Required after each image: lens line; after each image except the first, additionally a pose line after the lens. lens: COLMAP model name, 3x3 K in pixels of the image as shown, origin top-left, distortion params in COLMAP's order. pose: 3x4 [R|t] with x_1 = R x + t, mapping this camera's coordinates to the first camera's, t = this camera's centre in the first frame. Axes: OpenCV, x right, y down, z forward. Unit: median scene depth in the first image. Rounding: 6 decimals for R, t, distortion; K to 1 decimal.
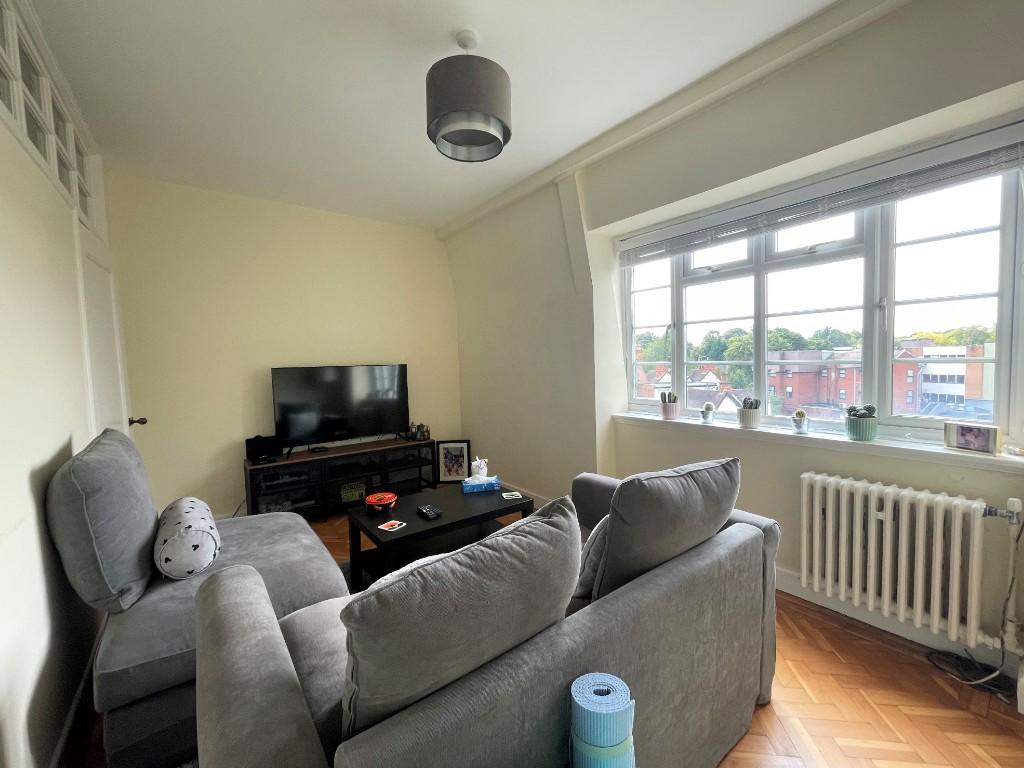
lens RADIAL K [[429.1, 0, 512.0], [0, 429.1, 384.0], [0, 0, 1]] dist [-0.003340, -0.000455]
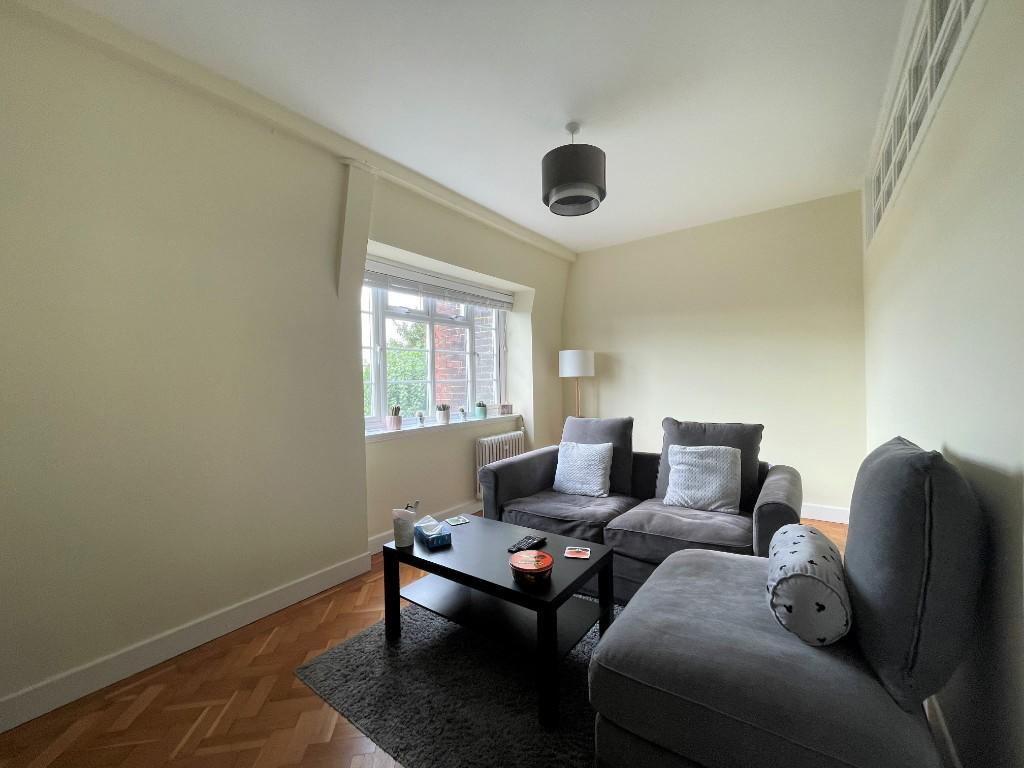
lens RADIAL K [[411.5, 0, 512.0], [0, 411.5, 384.0], [0, 0, 1]] dist [0.001626, 0.000035]
pose [[-0.290877, 0.016774, 0.956614, -1.278310], [0.074825, 0.997183, 0.005267, -0.035941], [-0.953830, 0.073111, -0.291312, 1.637498]]
